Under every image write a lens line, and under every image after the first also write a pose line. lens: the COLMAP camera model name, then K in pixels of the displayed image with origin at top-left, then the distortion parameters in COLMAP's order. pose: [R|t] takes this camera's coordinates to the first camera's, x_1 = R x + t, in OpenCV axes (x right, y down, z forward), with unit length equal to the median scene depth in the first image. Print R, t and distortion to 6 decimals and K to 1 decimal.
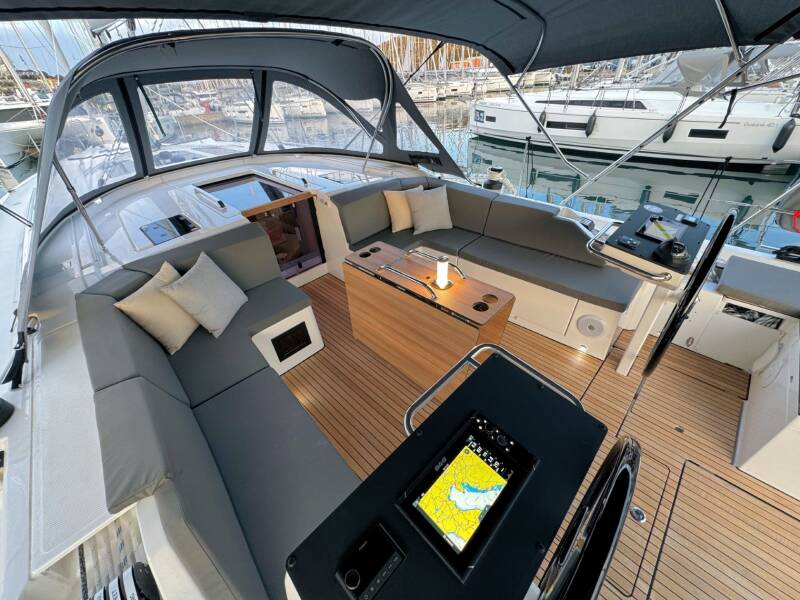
lens RADIAL K [[322.5, 0, 399.8], [0, 322.5, 295.9], [0, 0, 1]] dist [0.001948, 0.000043]
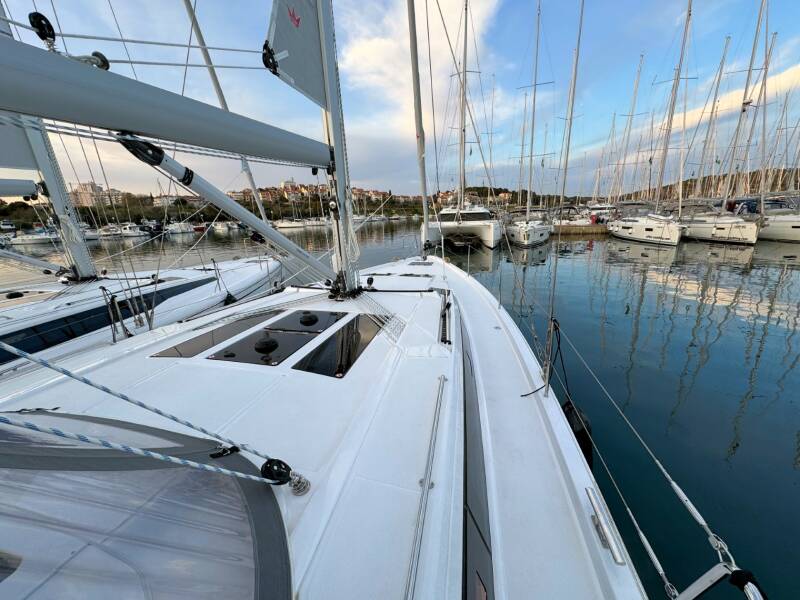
lens RADIAL K [[319.5, 0, 400.9], [0, 319.5, 297.3], [0, 0, 1]] dist [-0.001669, -0.000148]
pose [[0.499389, 0.267837, -0.823938, -0.113695], [-0.482427, 0.875903, -0.007670, -0.860951], [0.719635, 0.401320, 0.566628, 1.130763]]
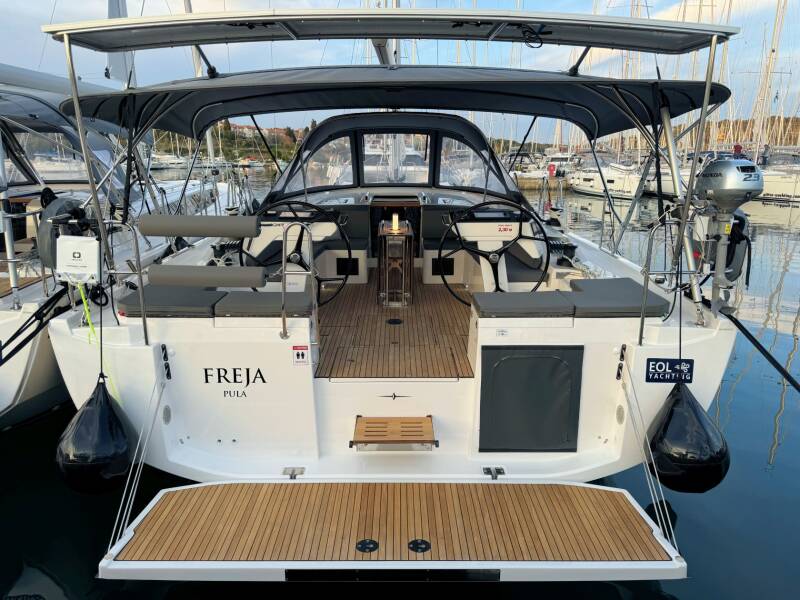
lens RADIAL K [[562.4, 0, 400.0], [0, 562.4, 300.0], [0, 0, 1]] dist [0.066289, -0.088540]
pose [[0.706643, 0.236899, -0.666734, 1.338168], [-0.435325, 0.888401, -0.145722, 0.434180], [0.557806, 0.393220, 0.730911, -0.666544]]
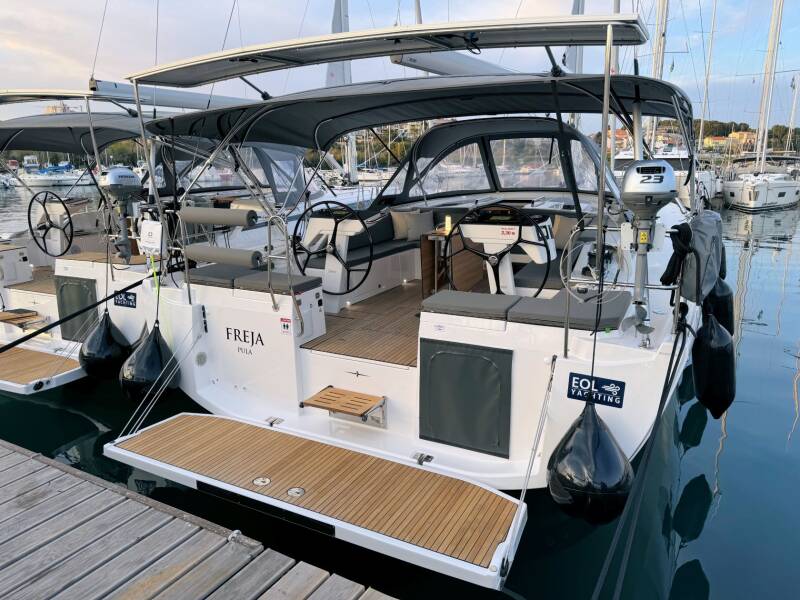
lens RADIAL K [[558.1, 0, 400.5], [0, 558.1, 302.8], [0, 0, 1]] dist [0.096548, -0.124884]
pose [[0.297705, 0.286035, -0.910799, 1.822335], [-0.543630, 0.835055, 0.084555, 0.109544], [0.784753, 0.469966, 0.404098, -0.223808]]
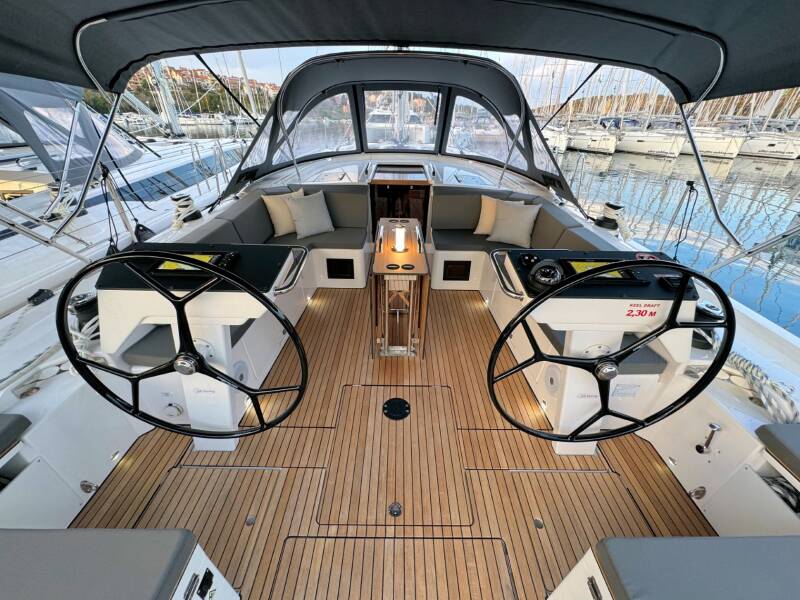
lens RADIAL K [[319.5, 0, 400.9], [0, 319.5, 297.3], [0, 0, 1]] dist [-0.001669, -0.000148]
pose [[0.701687, 0.416604, -0.577994, 0.495256], [-0.451538, 0.887543, 0.091550, 0.004969], [0.551134, 0.196747, 0.810889, 0.041245]]
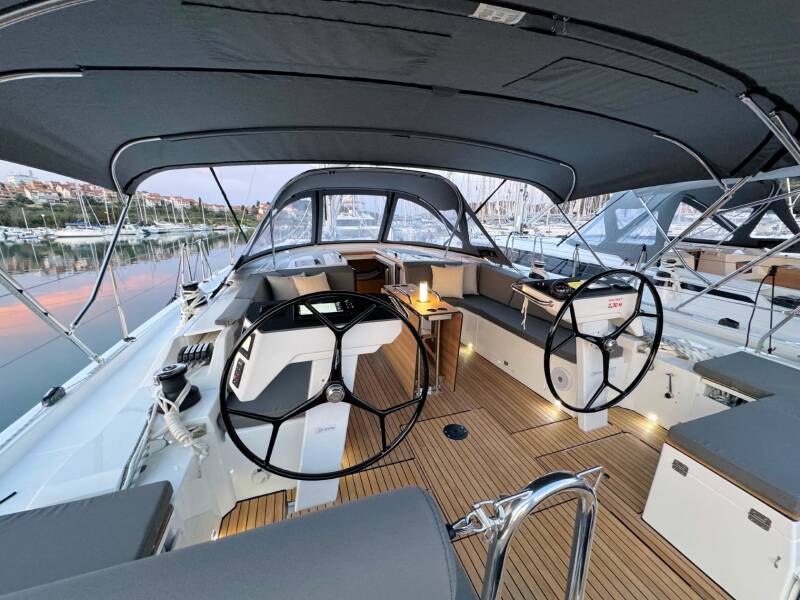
lens RADIAL K [[322.5, 0, 399.8], [0, 322.5, 295.9], [0, 0, 1]] dist [0.001948, 0.000043]
pose [[0.890188, 0.156965, -0.427699, 0.372423], [-0.293105, 0.916014, -0.273875, 0.209332], [0.348790, 0.369161, 0.861432, -0.189341]]
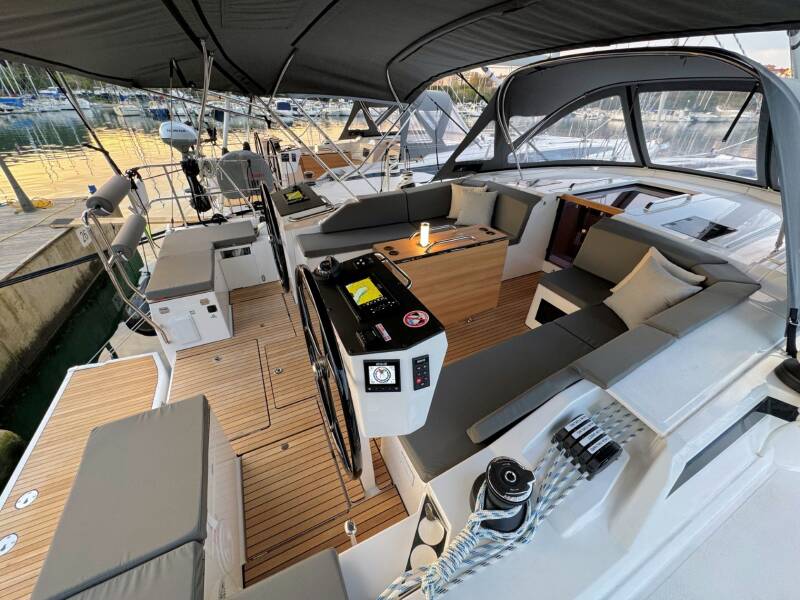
lens RADIAL K [[317.2, 0, 403.9], [0, 317.2, 298.5], [0, 0, 1]] dist [-0.010815, -0.000087]
pose [[-0.339464, 0.549364, -0.763520, 0.721600], [-0.522618, 0.564743, 0.638699, -0.401056], [0.782071, 0.615845, 0.095398, 0.527426]]
